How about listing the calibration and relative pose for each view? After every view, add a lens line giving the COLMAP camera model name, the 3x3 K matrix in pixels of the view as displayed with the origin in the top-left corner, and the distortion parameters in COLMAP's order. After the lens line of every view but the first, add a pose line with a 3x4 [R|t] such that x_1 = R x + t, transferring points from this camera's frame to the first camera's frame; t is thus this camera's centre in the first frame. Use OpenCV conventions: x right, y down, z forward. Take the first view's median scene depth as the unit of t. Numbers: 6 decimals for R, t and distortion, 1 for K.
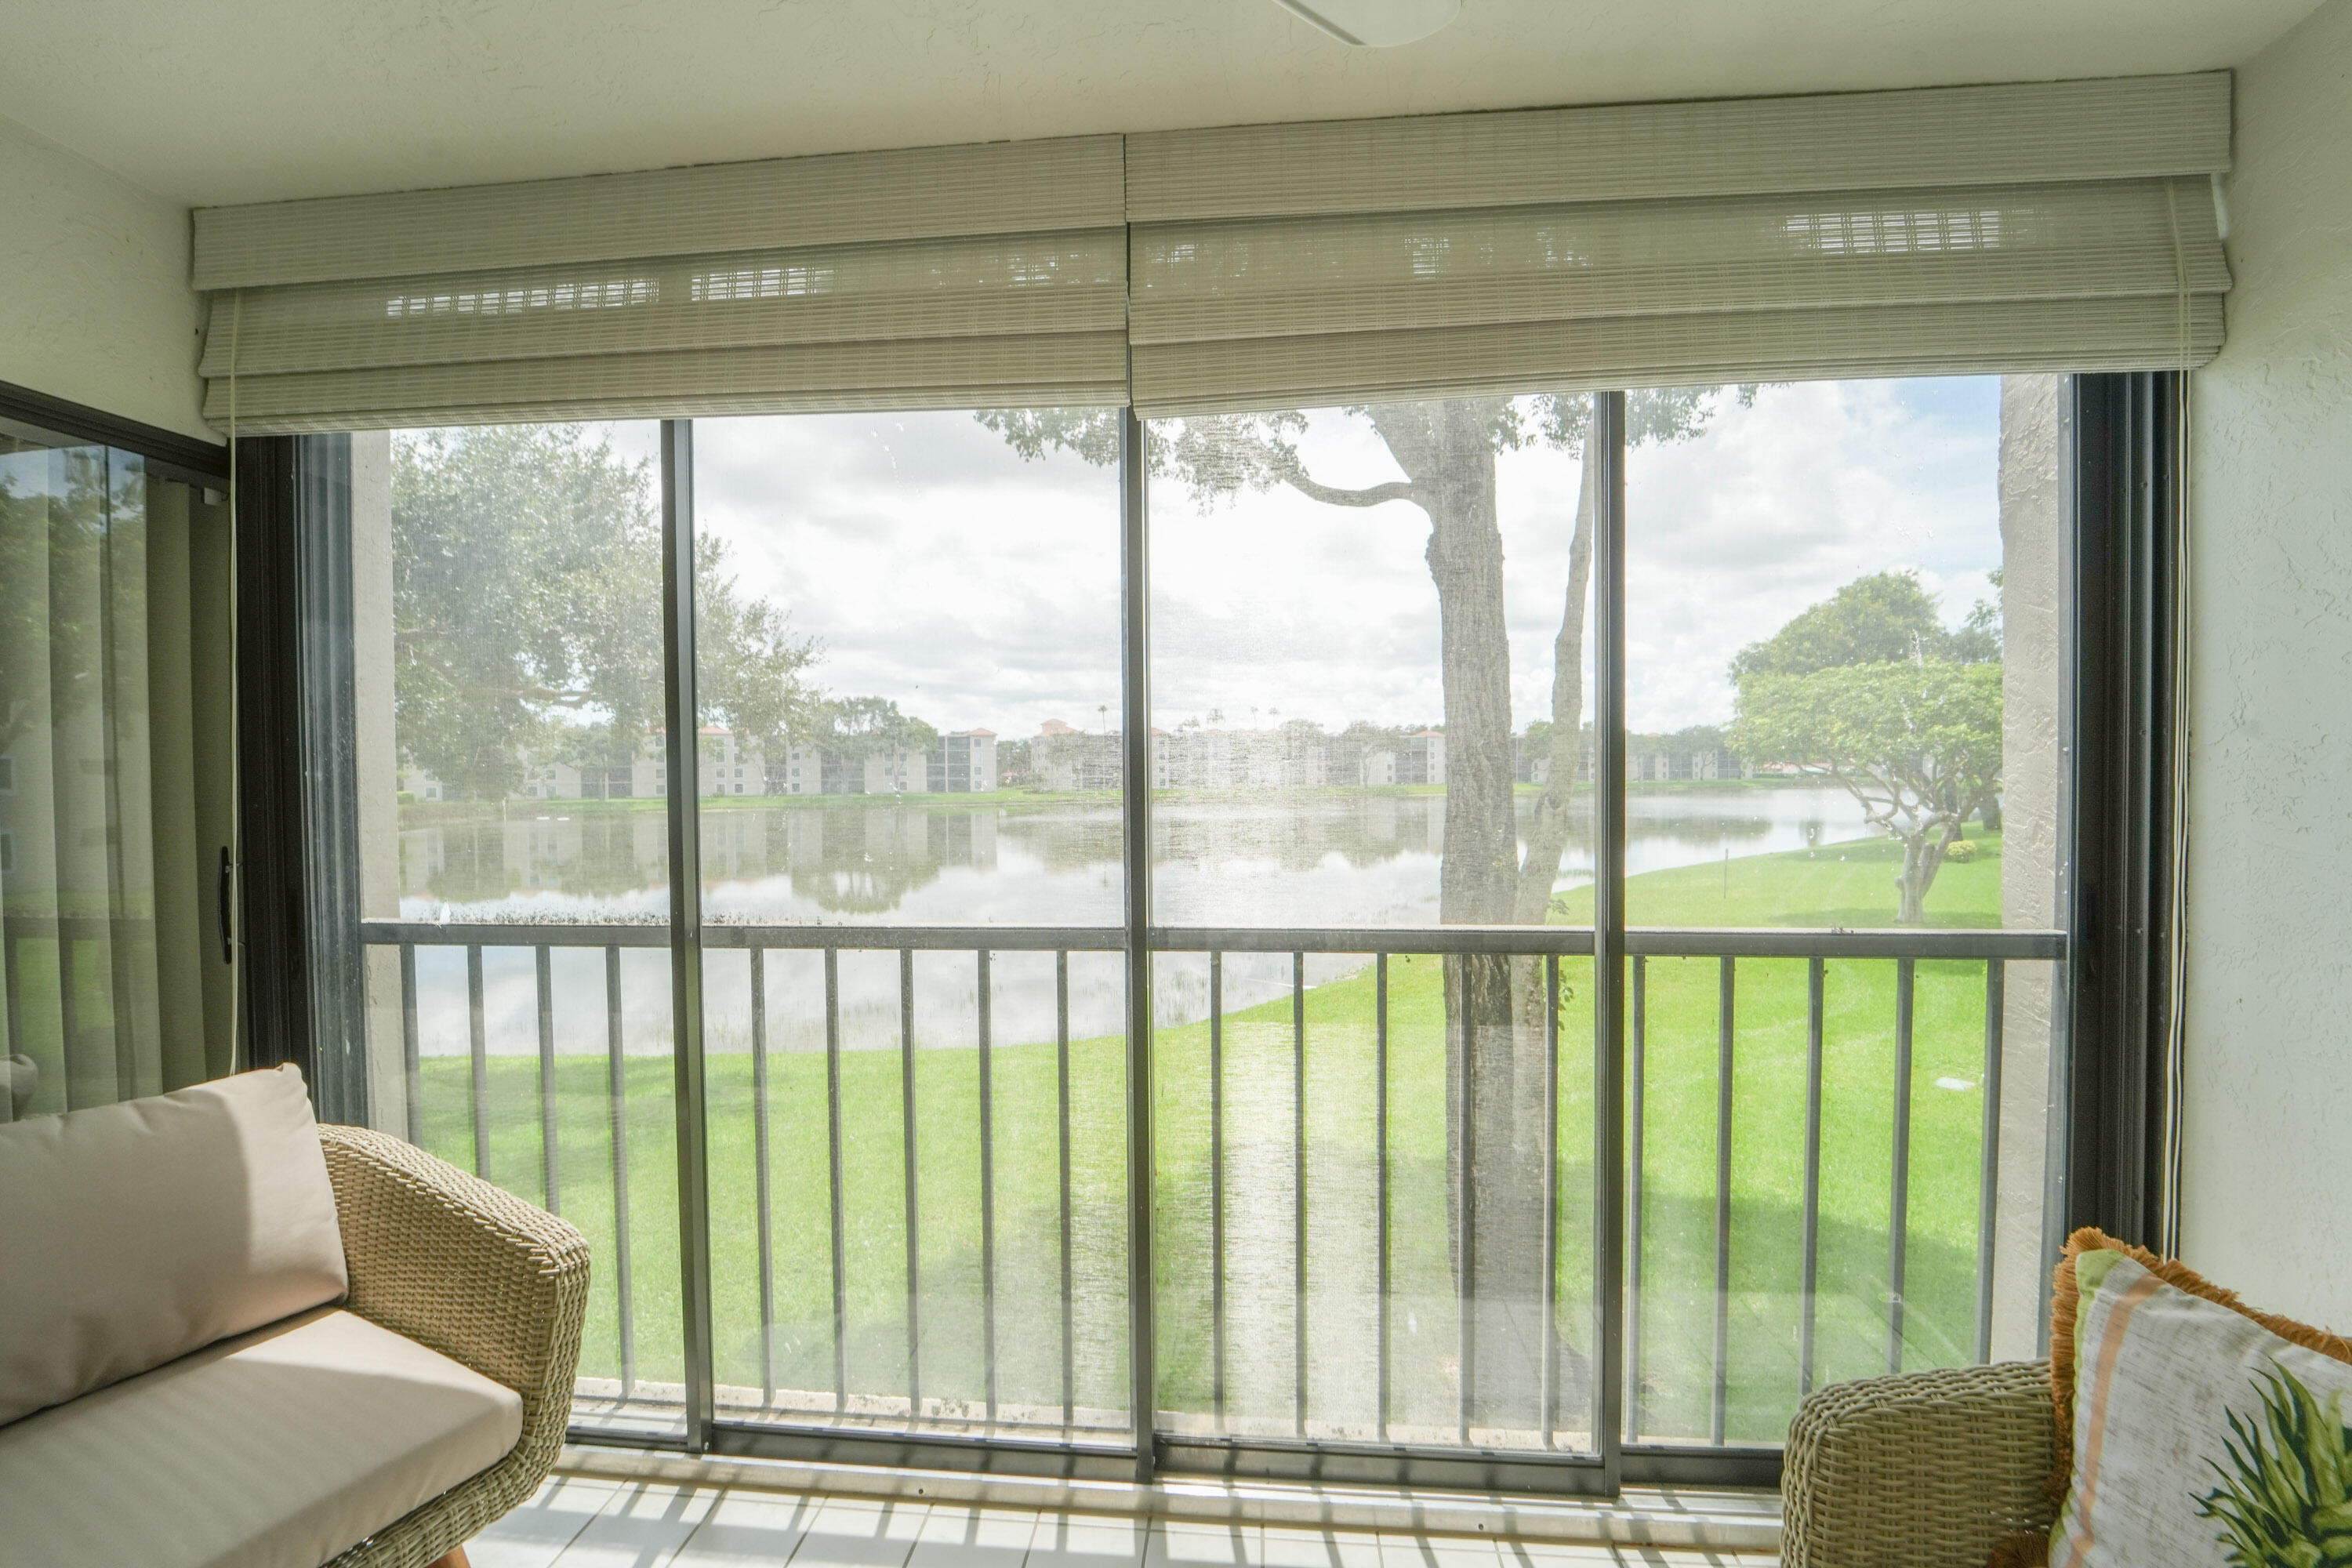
lens RADIAL K [[956.8, 0, 1201.3], [0, 956.8, 795.6], [0, 0, 1]] dist [-0.014662, 0.002596]
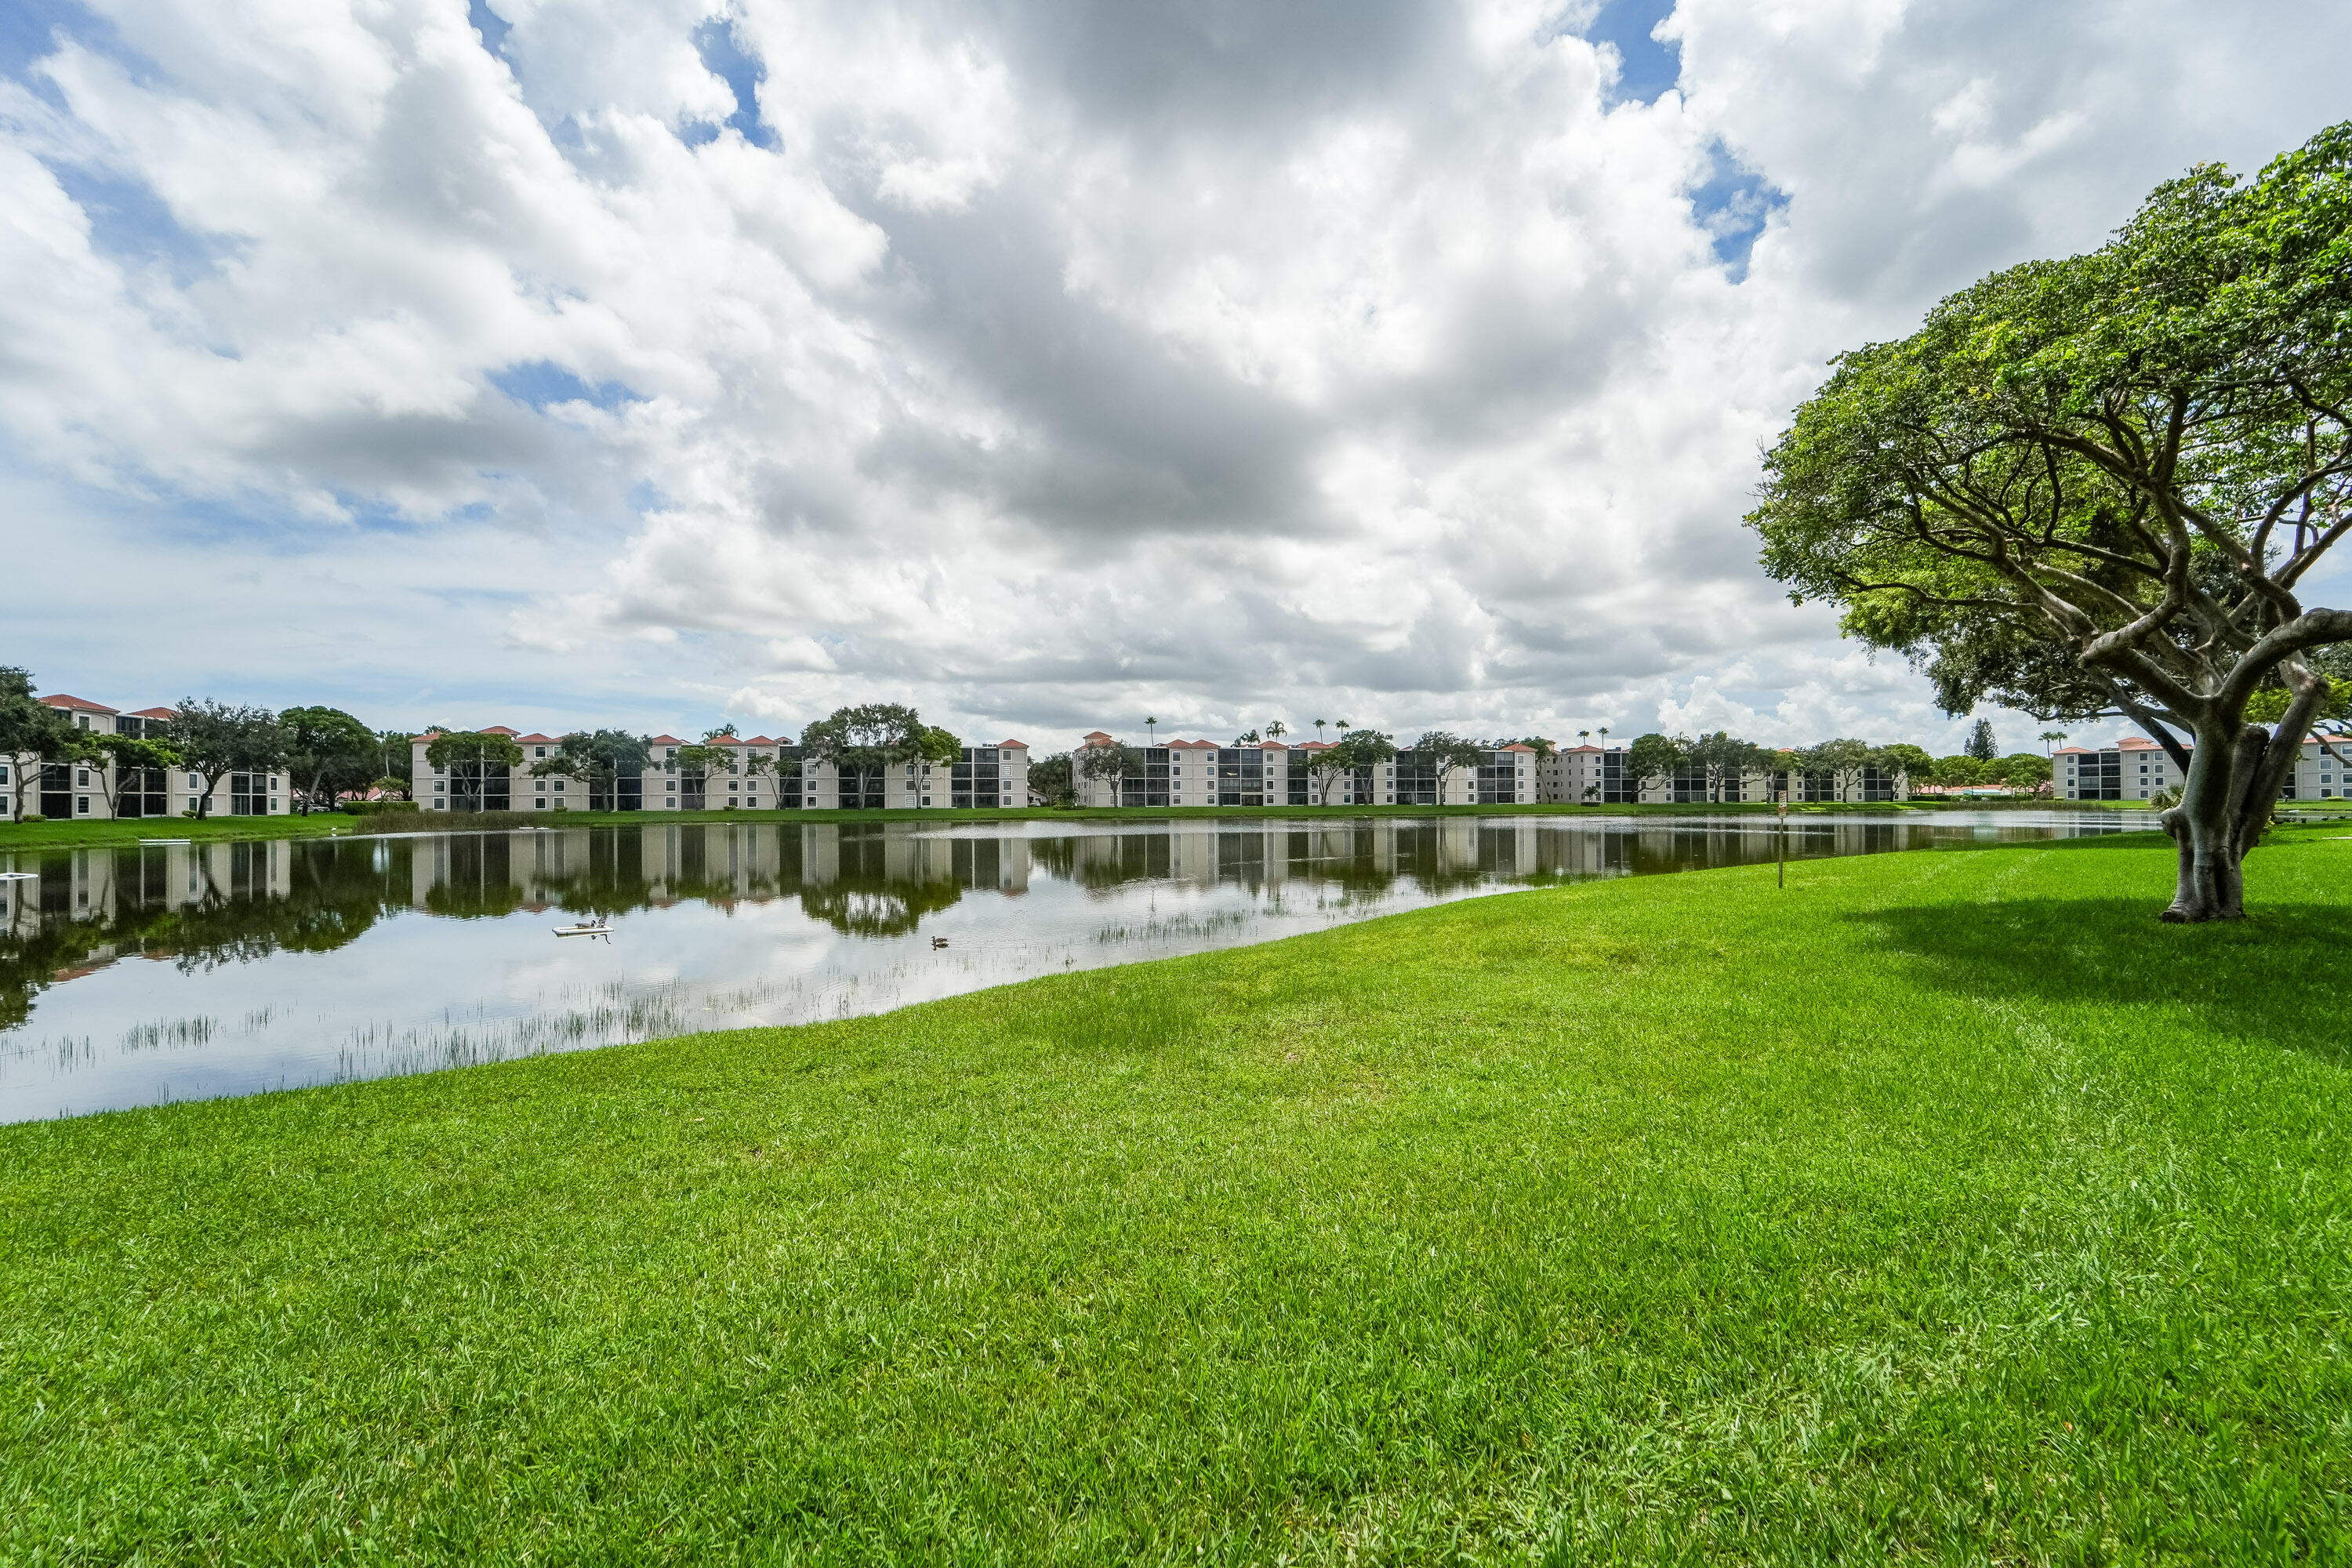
lens RADIAL K [[956.8, 0, 1174.1], [0, 956.8, 784.7], [0, 0, 1]] dist [-0.014662, 0.002596]
pose [[0.991424, 0.005846, -0.130553, 0.051981], [-0.009763, 0.999521, -0.029381, -0.000568], [0.130318, 0.030404, 0.991006, 0.101272]]
